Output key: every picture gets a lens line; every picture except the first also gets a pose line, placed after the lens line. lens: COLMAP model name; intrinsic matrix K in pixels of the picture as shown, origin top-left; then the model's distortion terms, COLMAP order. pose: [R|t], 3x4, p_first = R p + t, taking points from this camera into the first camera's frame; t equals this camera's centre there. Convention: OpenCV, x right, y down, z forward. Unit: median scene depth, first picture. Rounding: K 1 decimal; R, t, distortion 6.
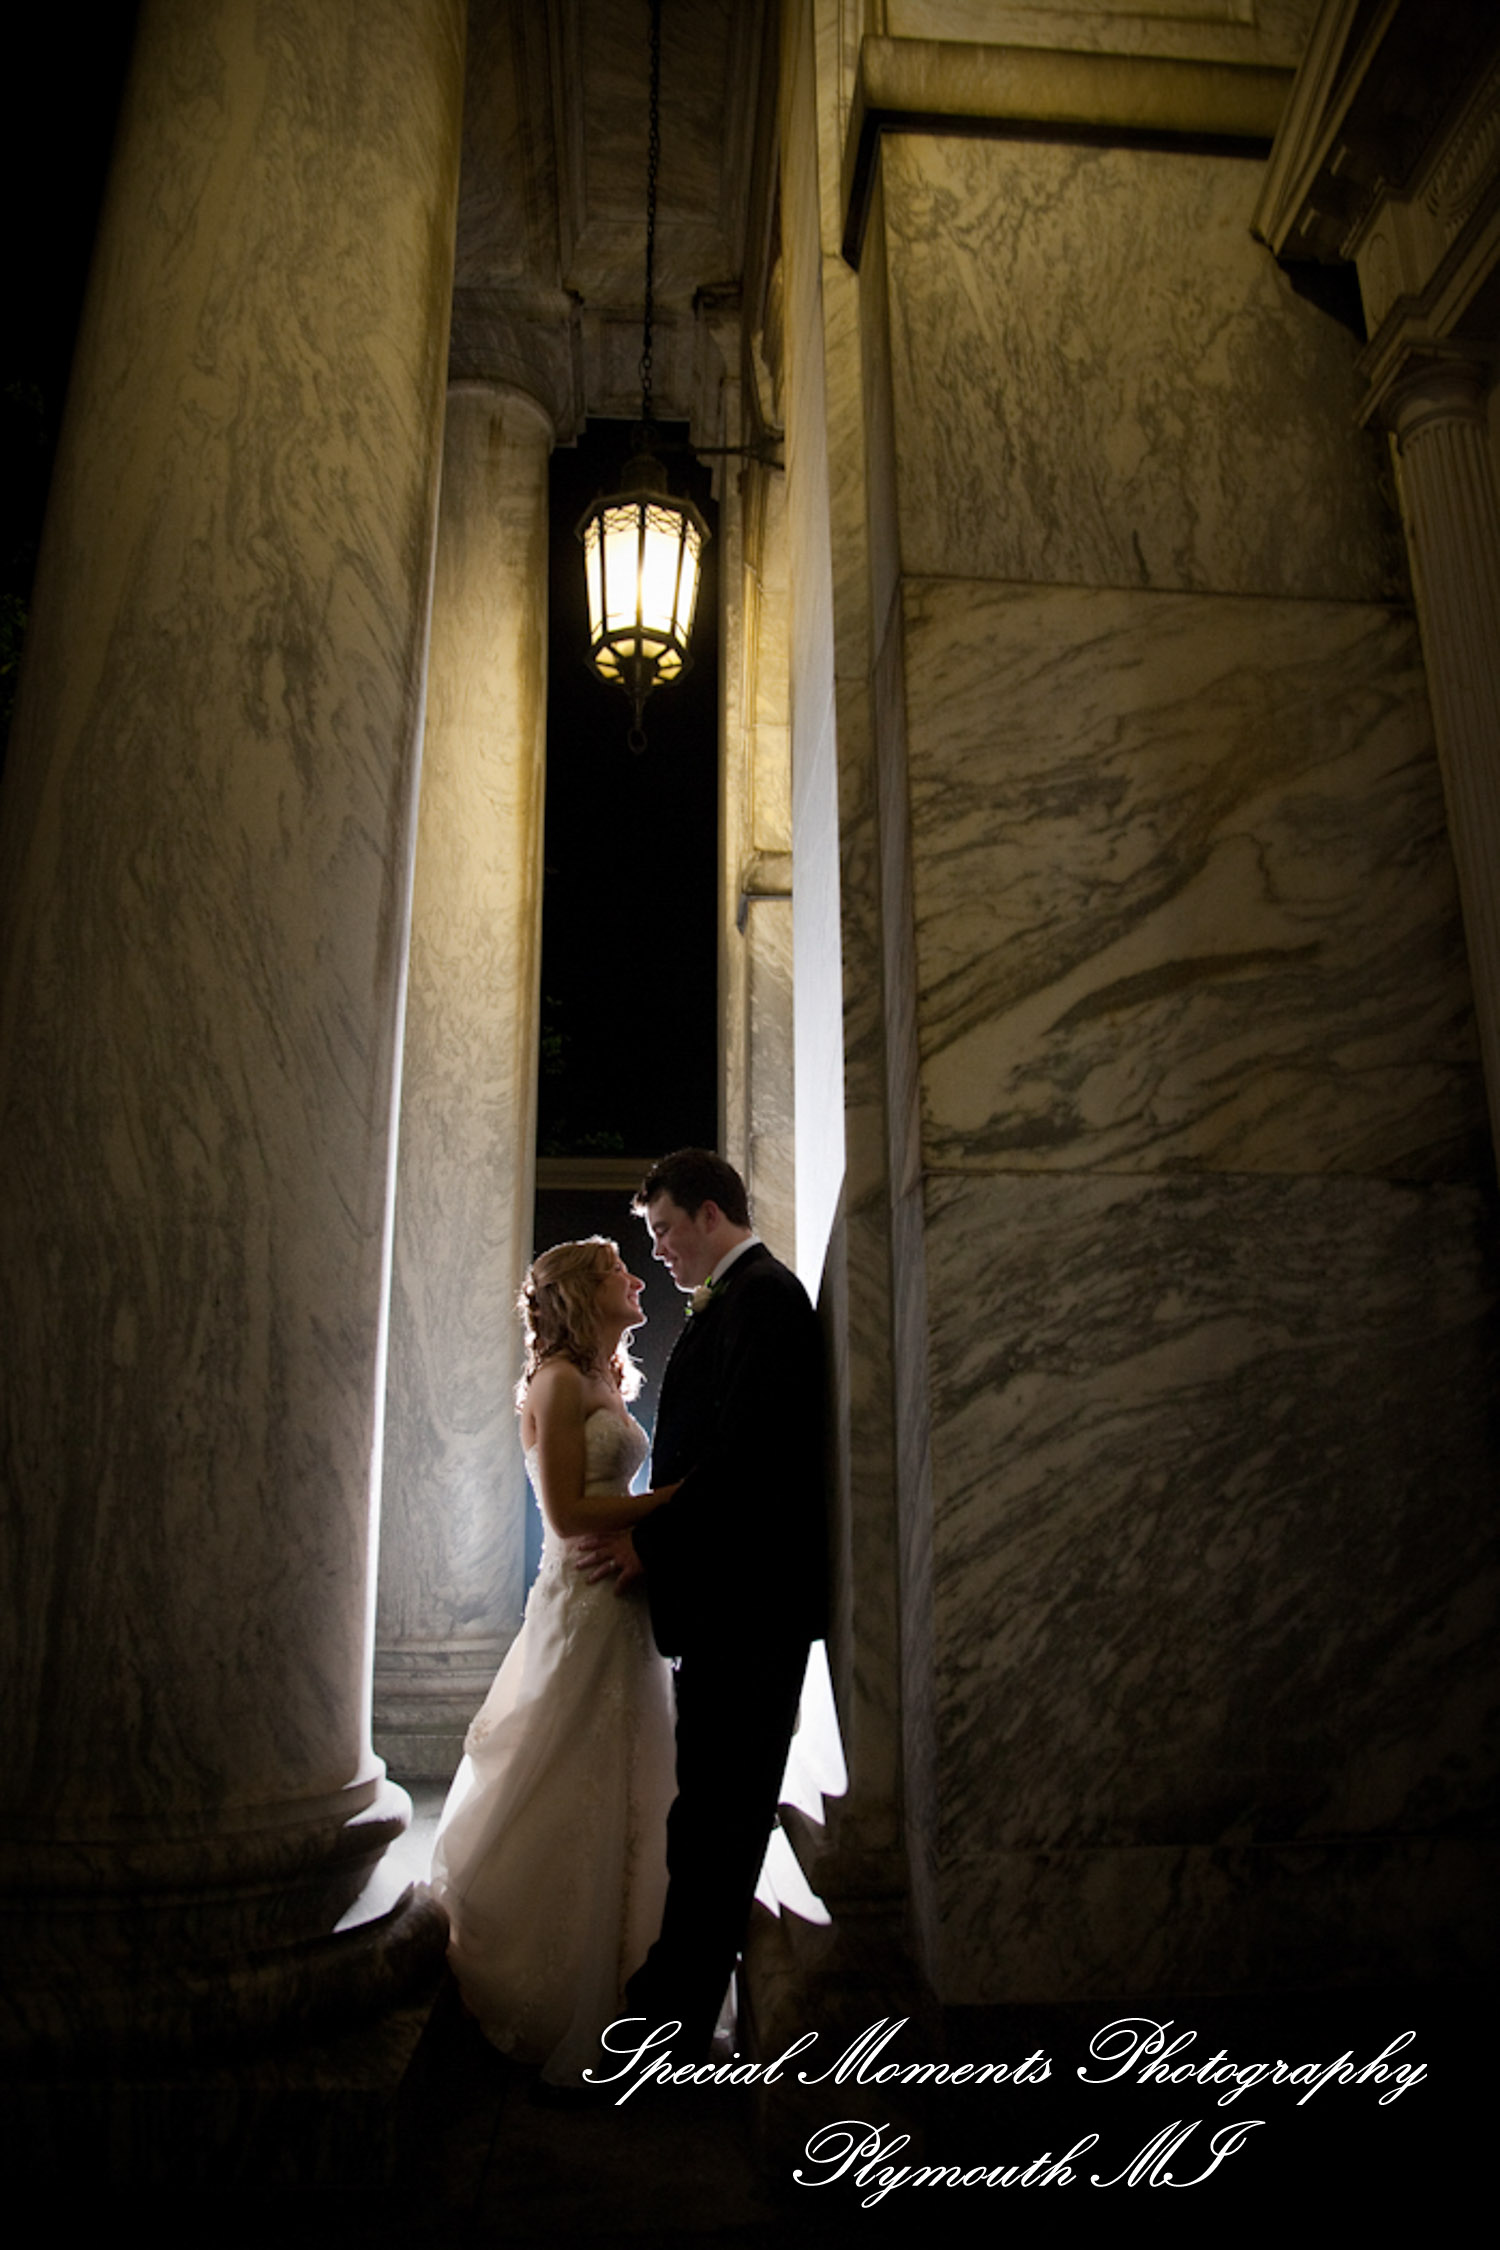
lens RADIAL K [[1446.0, 0, 750.0], [0, 1446.0, 1125.0], [0, 0, 1]] dist [-0.112281, 0.058574]
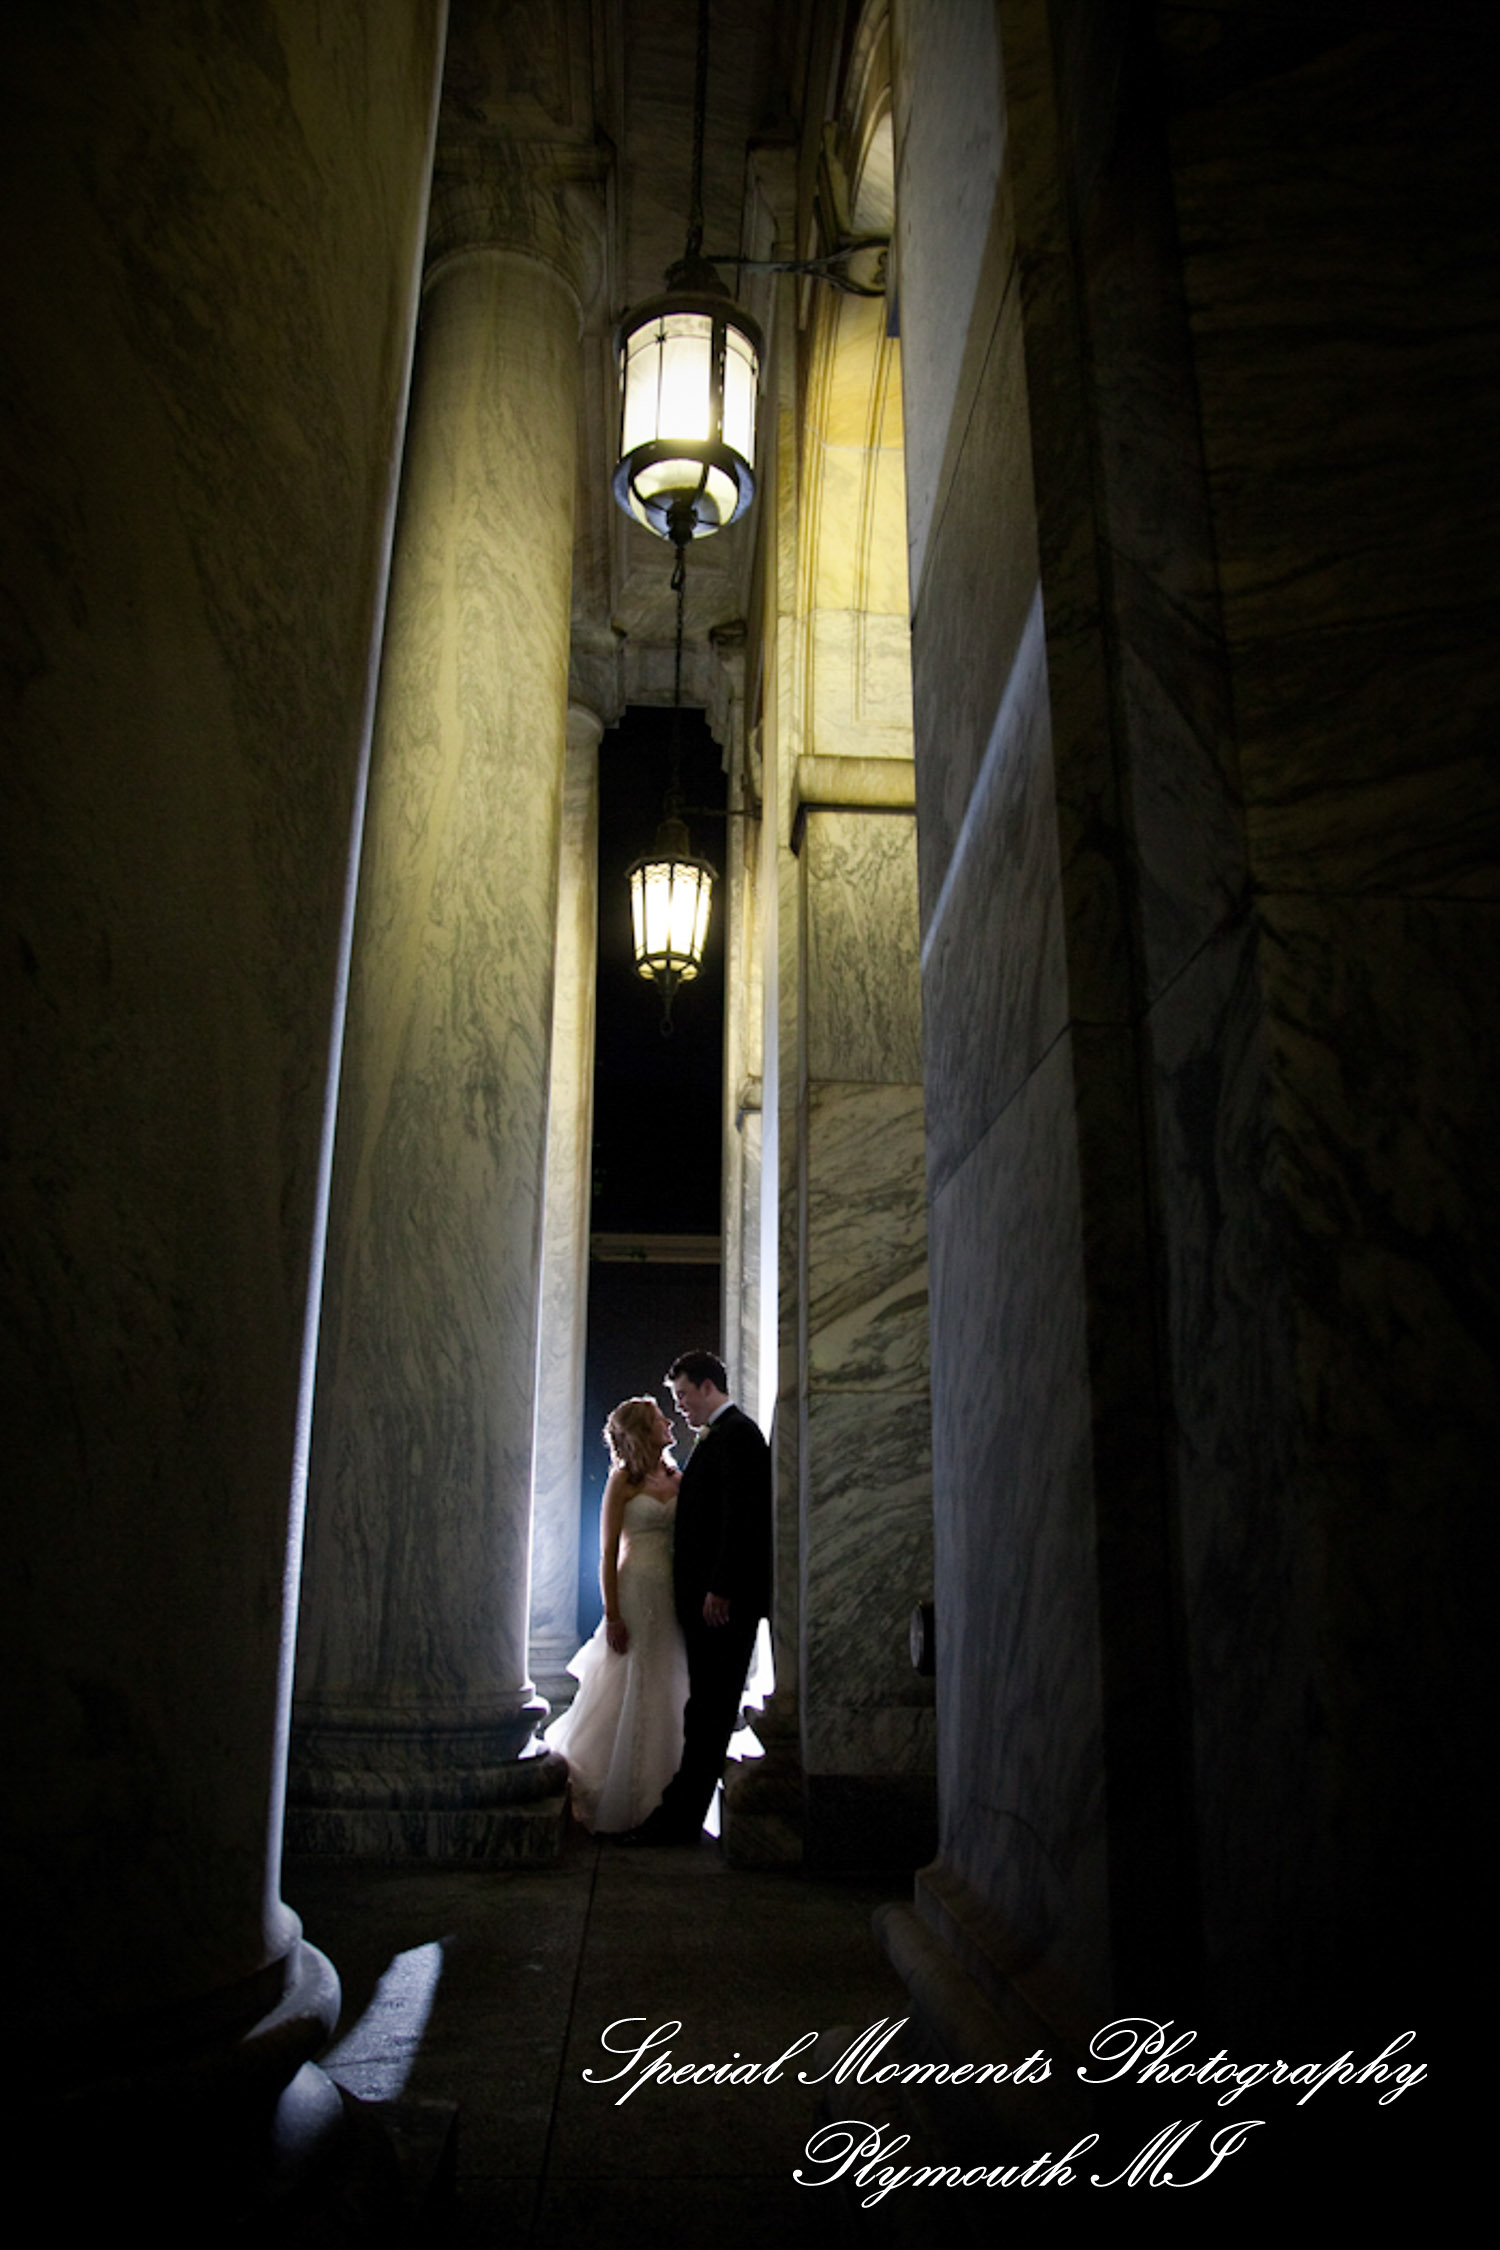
lens RADIAL K [[1521.2, 0, 765.4], [0, 1521.2, 1096.3], [0, 0, 1]] dist [-0.123840, 0.072014]
pose [[0.999947, 0.010266, -0.000266, 0.046089], [-0.010269, 0.999483, -0.030453, -0.291016], [-0.000047, 0.030454, 0.999536, -1.081846]]
